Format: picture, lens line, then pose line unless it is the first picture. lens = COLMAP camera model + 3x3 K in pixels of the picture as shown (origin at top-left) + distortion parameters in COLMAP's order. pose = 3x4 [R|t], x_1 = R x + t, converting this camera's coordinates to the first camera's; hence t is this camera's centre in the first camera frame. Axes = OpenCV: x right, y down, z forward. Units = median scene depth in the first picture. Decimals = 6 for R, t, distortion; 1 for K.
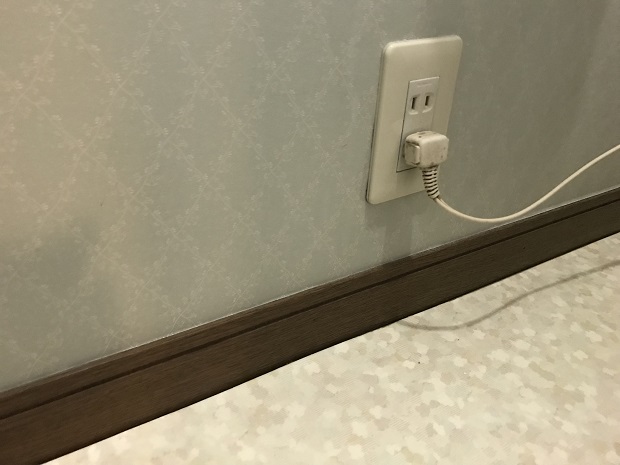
lens RADIAL K [[505.5, 0, 306.9], [0, 505.5, 231.4], [0, 0, 1]] dist [0.022573, -0.038653]
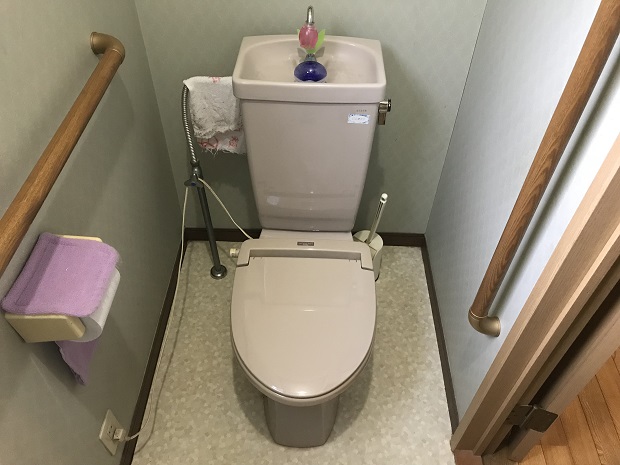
lens RADIAL K [[505.5, 0, 307.4], [0, 505.5, 224.7], [0, 0, 1]] dist [0.022573, -0.038653]
pose [[0.539677, -0.637738, 0.549580, -0.039607], [0.474886, 0.769642, 0.426772, -1.756854], [-0.695149, 0.030669, 0.718211, -1.971965]]
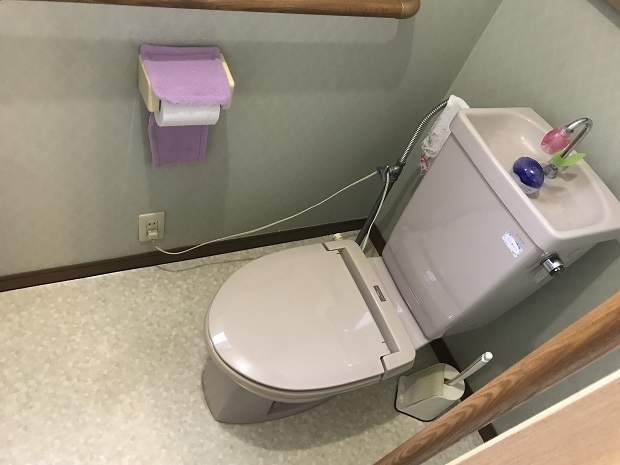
lens RADIAL K [[505.5, 0, 307.5], [0, 505.5, 221.9], [0, 0, 1]] dist [0.022573, -0.038653]
pose [[0.966306, 0.242778, 0.085508, 0.878038], [-0.256939, 0.929605, 0.264228, -1.353249], [-0.015340, -0.277296, 0.960662, -2.346212]]
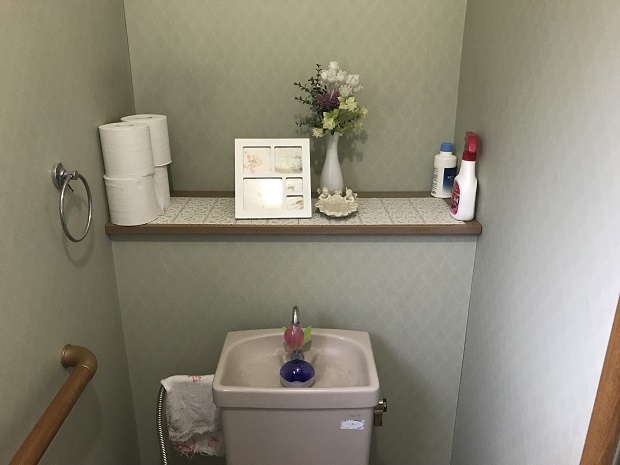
lens RADIAL K [[505.5, 0, 308.7], [0, 505.5, 223.6], [0, 0, 1]] dist [0.022573, -0.038653]
pose [[0.510498, -0.337724, 0.790781, 0.259500], [0.495940, 0.866912, 0.050078, -1.966638], [-0.702450, 0.366615, 0.610047, -1.919942]]
